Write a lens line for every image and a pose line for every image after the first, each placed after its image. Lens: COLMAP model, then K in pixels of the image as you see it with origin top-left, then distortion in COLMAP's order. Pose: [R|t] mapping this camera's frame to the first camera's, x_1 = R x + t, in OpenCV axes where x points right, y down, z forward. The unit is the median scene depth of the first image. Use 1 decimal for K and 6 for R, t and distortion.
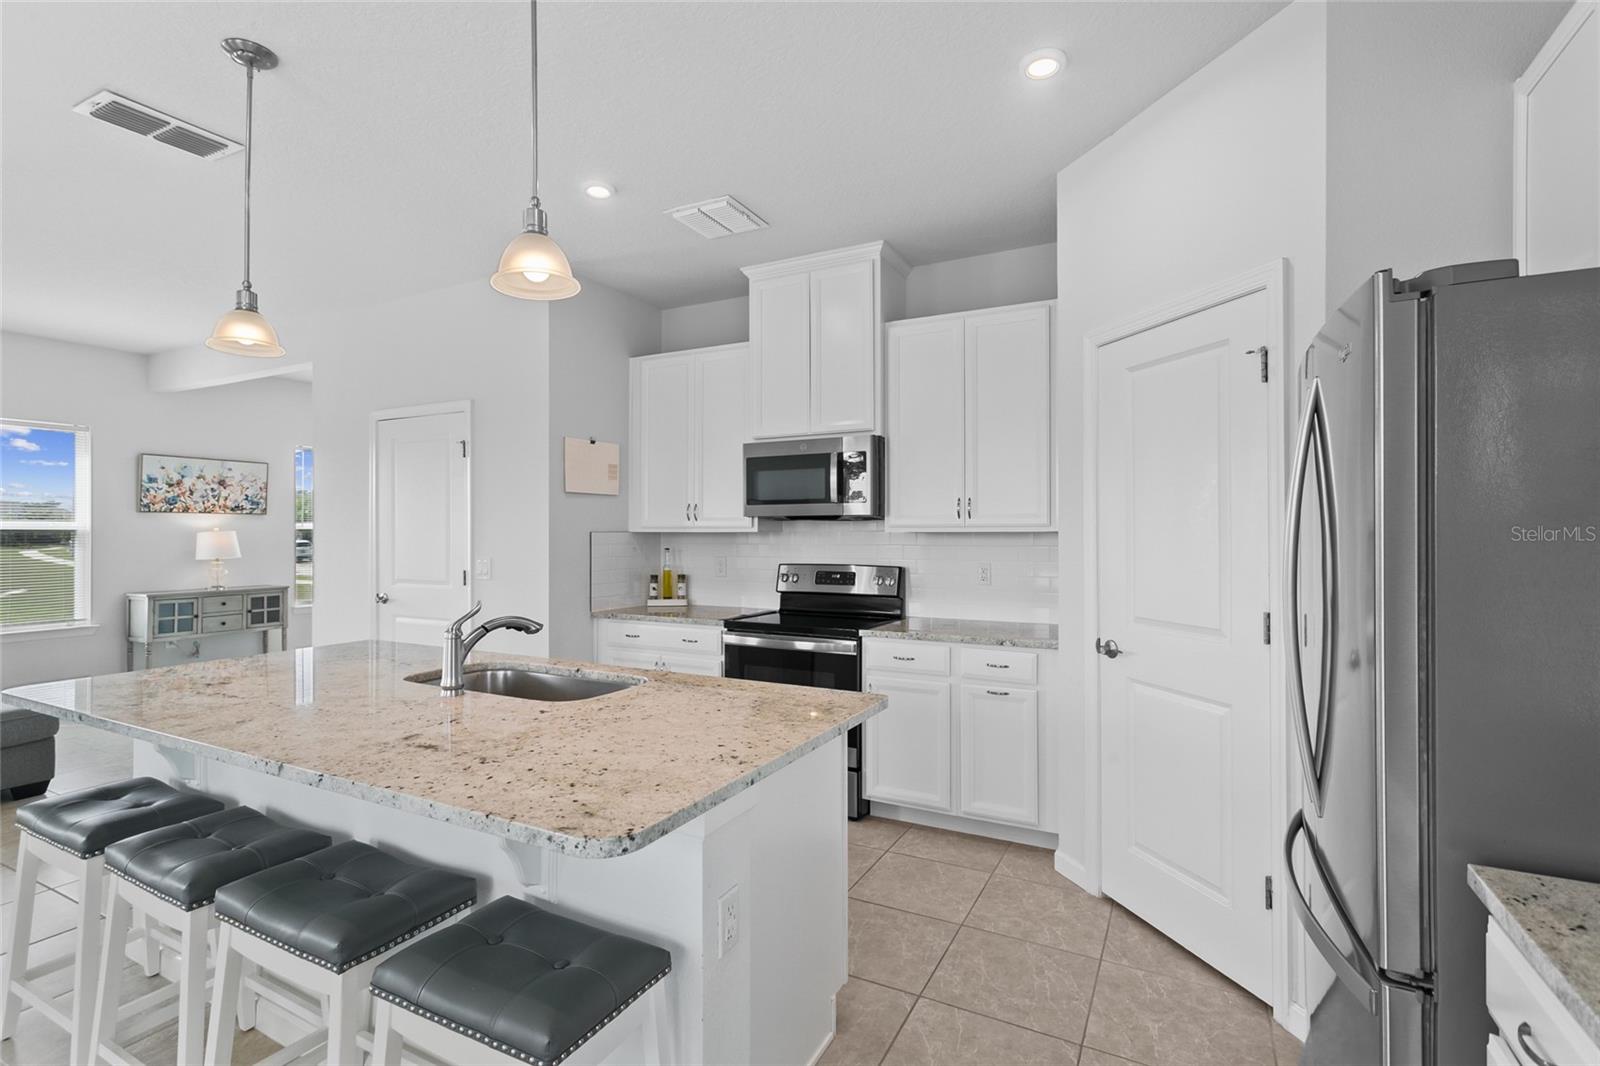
lens RADIAL K [[755.1, 0, 797.9], [0, 755.1, 526.0], [0, 0, 1]] dist [-0.003711, 0.004262]
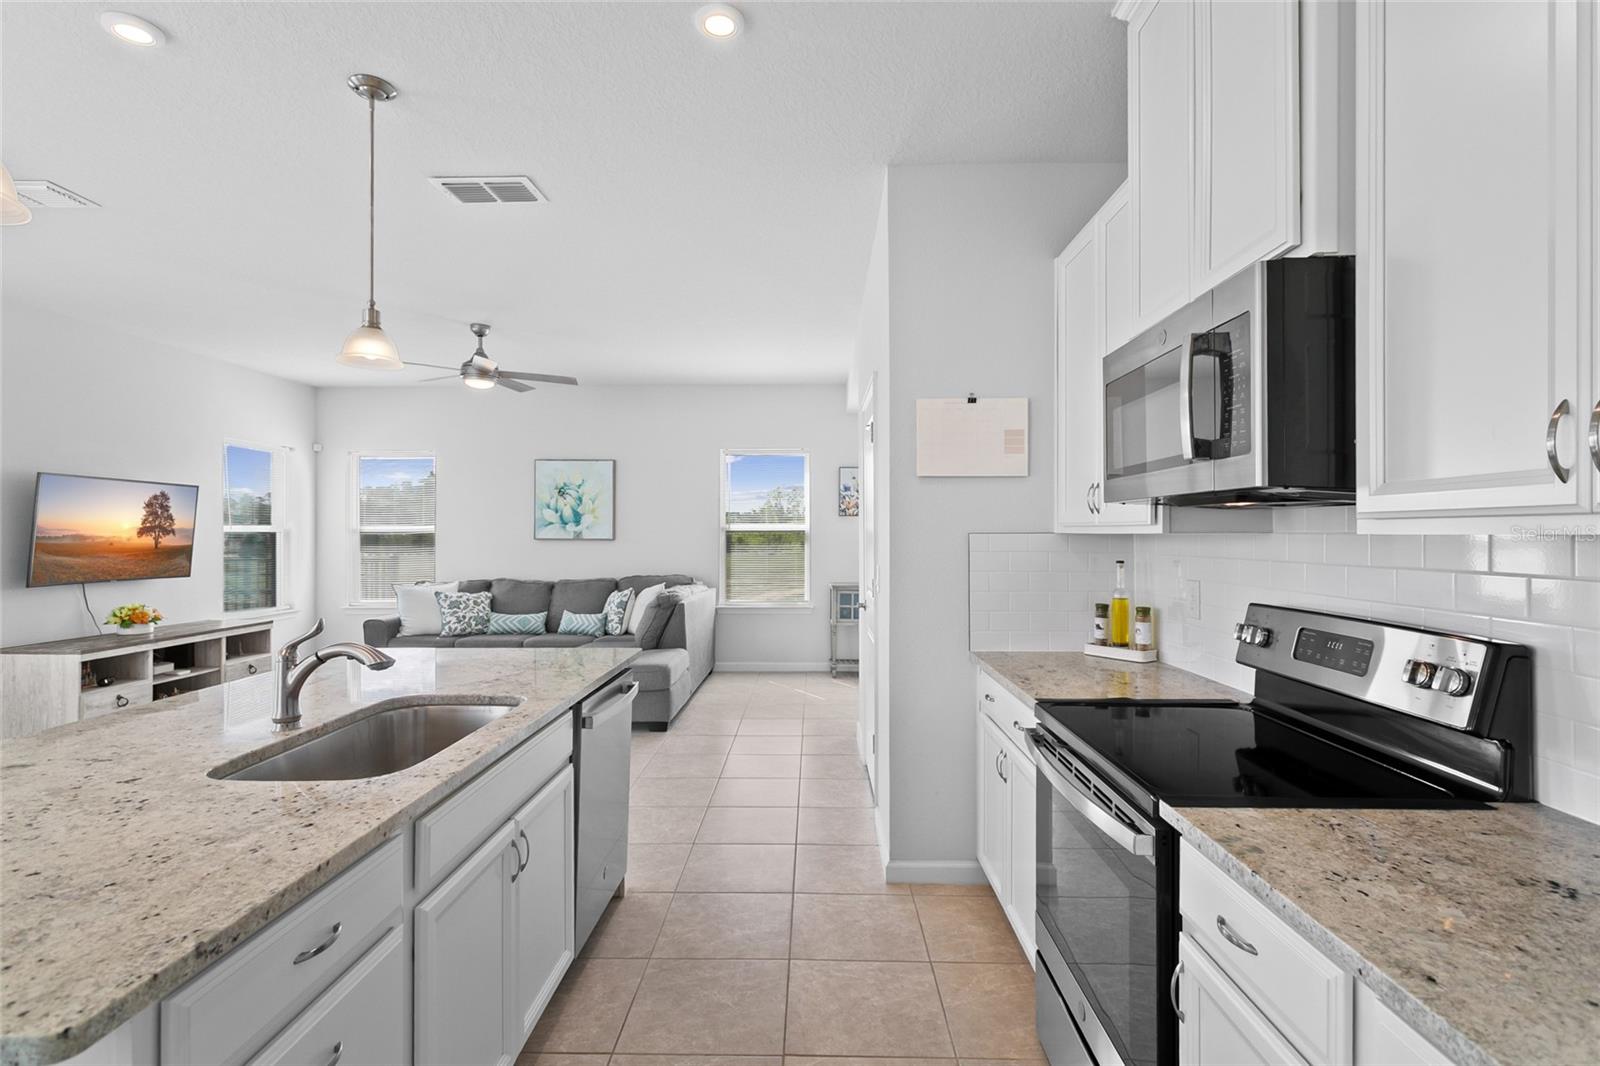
lens RADIAL K [[755.1, 0, 799.3], [0, 755.1, 530.8], [0, 0, 1]] dist [-0.003711, 0.004262]
pose [[0.451977, -0.001083, -0.892029, 0.273252], [0.007760, 0.999966, 0.002718, 0.002830], [0.891996, -0.008151, 0.451970, 0.577730]]
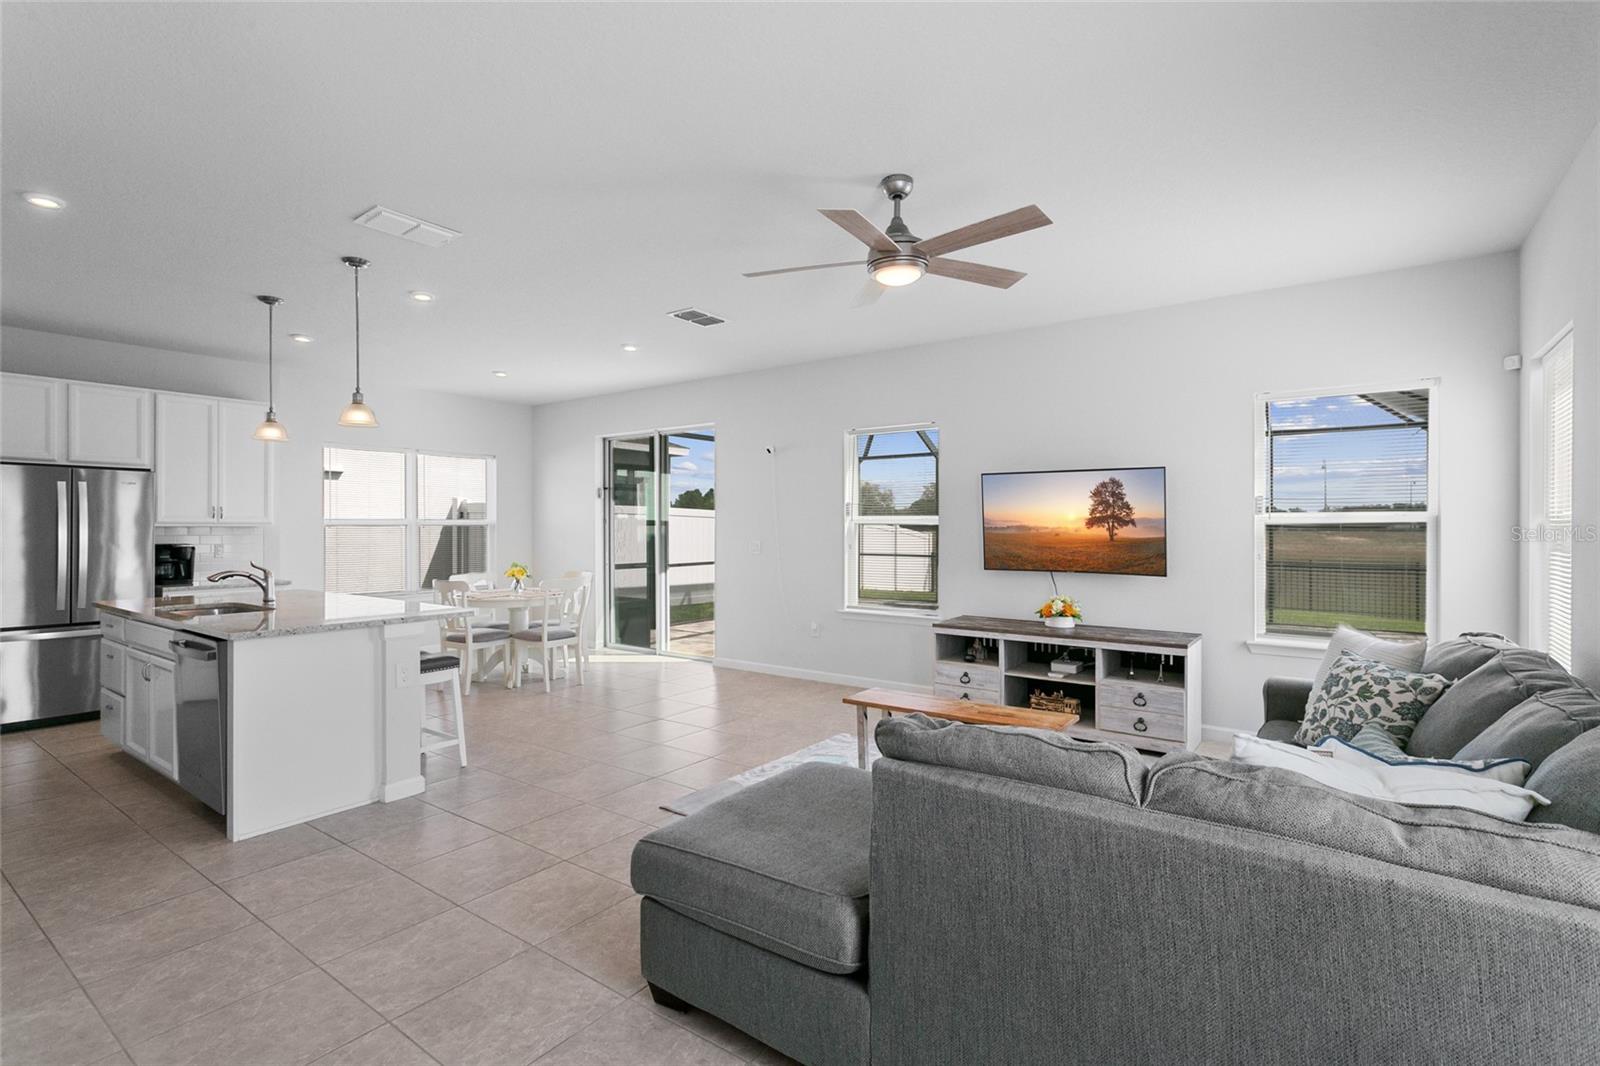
lens RADIAL K [[755.1, 0, 804.2], [0, 755.1, 522.0], [0, 0, 1]] dist [-0.003711, 0.004262]
pose [[-0.990431, 0.003210, 0.137972, -1.106353], [0.001645, 0.999933, -0.011456, 0.011796], [-0.137999, -0.011120, -0.990370, 1.440487]]
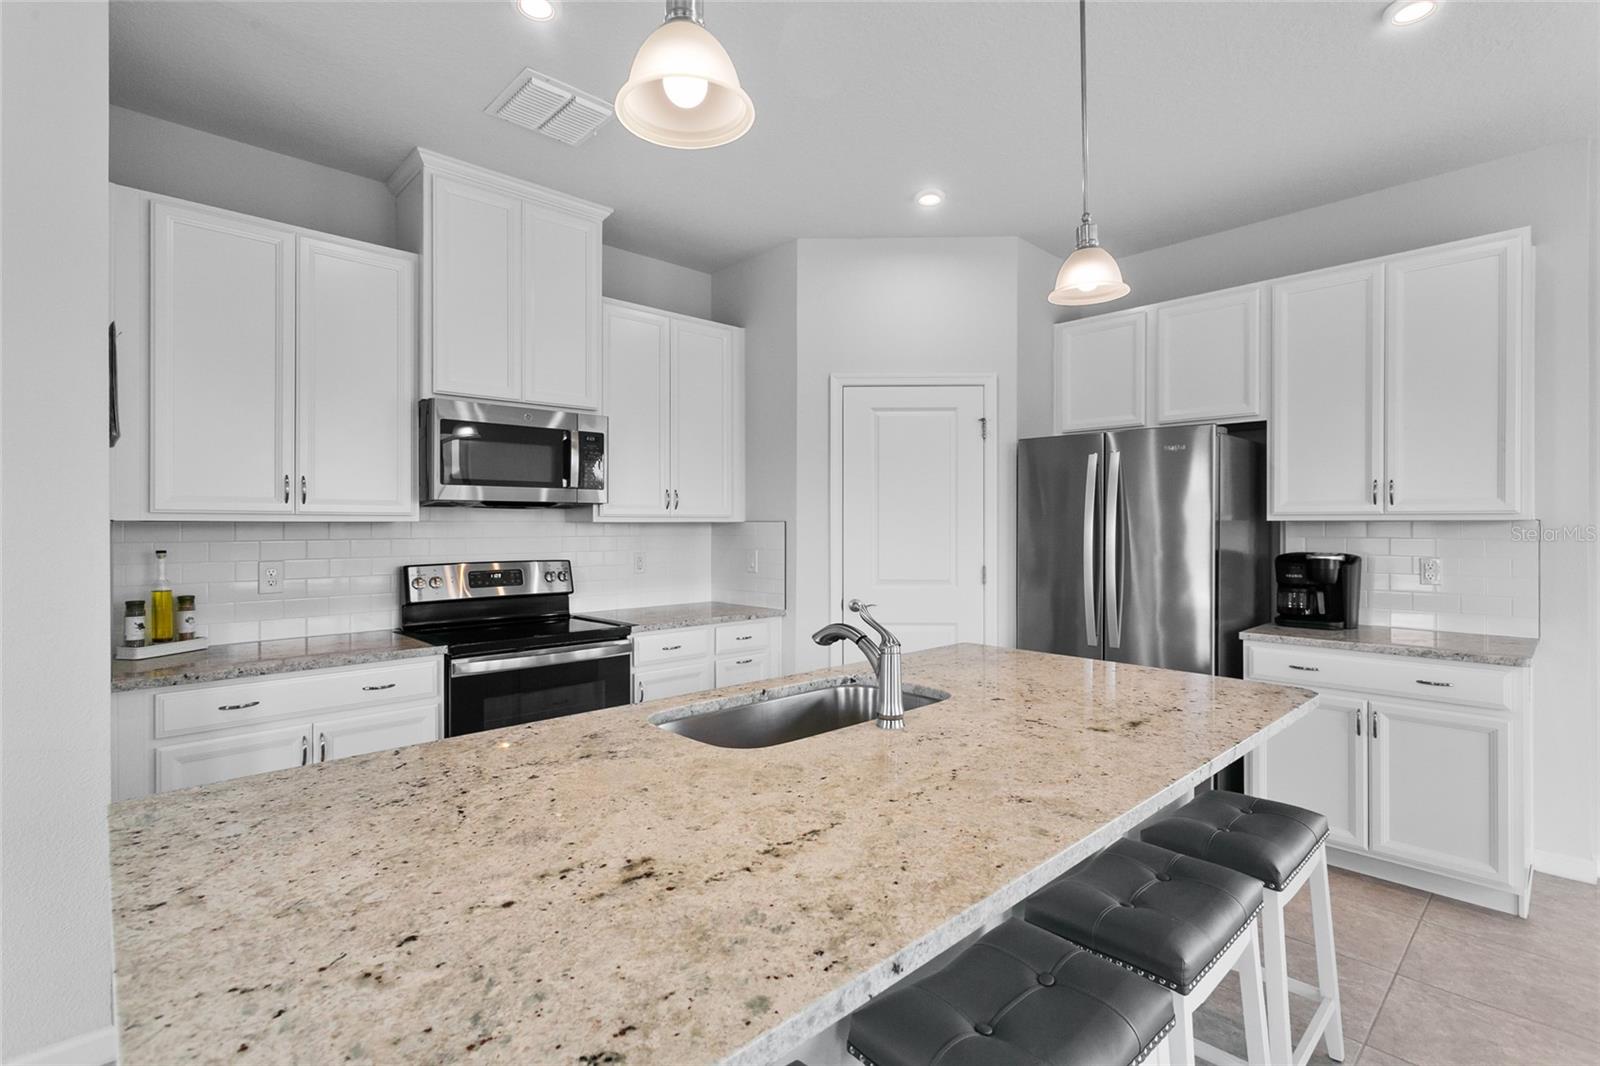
lens RADIAL K [[755.1, 0, 802.6], [0, 755.1, 523.6], [0, 0, 1]] dist [-0.003711, 0.004262]
pose [[0.318703, 0.002150, 0.947852, -0.623400], [-0.004909, 0.999988, -0.000618, 0.008318], [-0.947842, -0.004456, 0.318709, 0.426970]]
